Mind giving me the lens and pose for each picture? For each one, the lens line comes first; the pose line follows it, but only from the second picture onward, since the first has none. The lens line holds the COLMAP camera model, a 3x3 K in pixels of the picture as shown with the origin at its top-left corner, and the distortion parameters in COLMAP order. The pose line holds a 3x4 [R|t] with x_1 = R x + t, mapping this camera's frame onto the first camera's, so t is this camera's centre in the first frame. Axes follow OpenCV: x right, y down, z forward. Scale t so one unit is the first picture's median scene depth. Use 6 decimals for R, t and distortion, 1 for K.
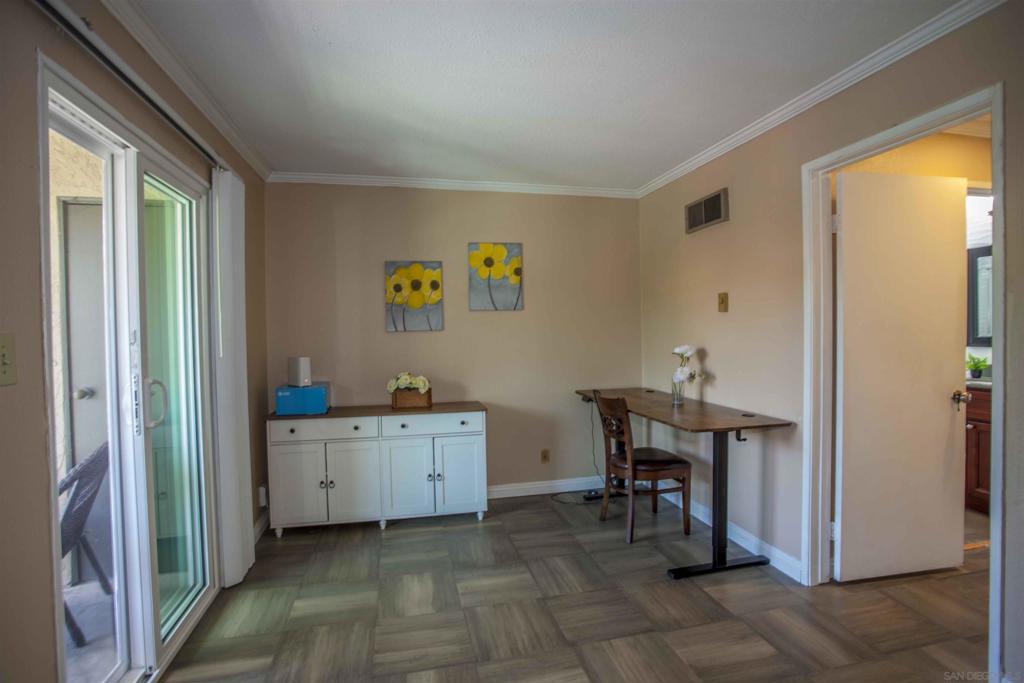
lens RADIAL K [[520.8, 0, 496.3], [0, 520.8, 329.7], [0, 0, 1]] dist [-0.056185, 0.017595]
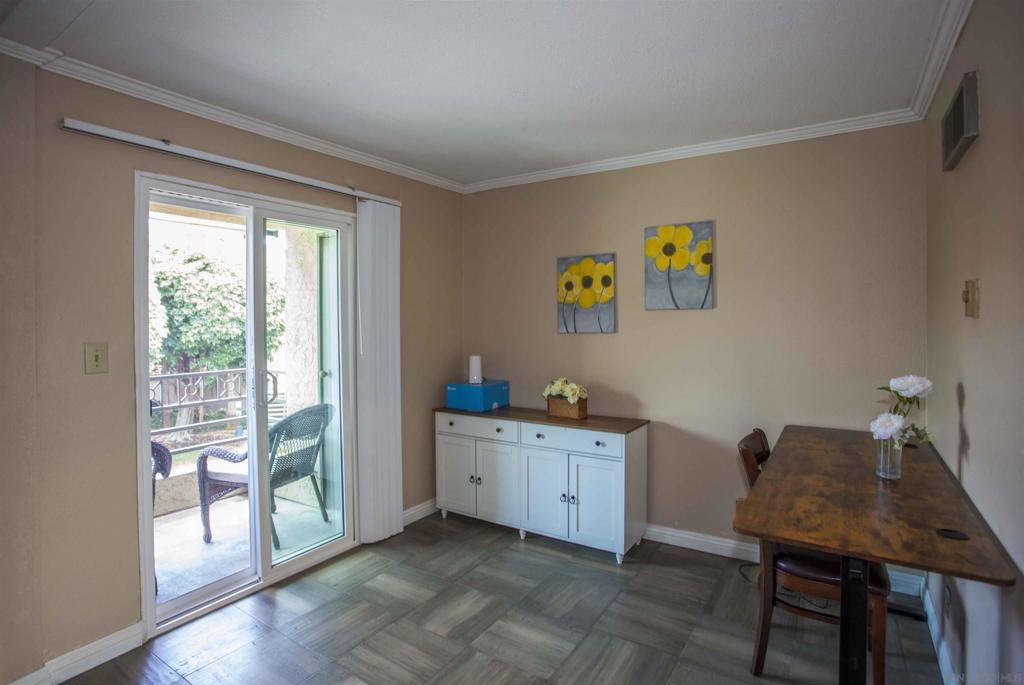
lens RADIAL K [[520.8, 0, 460.1], [0, 520.8, 317.9], [0, 0, 1]] dist [-0.056185, 0.017595]
pose [[0.682659, 0.004947, -0.730720, 0.379671], [-0.006843, 0.999977, 0.000377, -0.024085], [0.730705, 0.004743, 0.682677, 0.242266]]
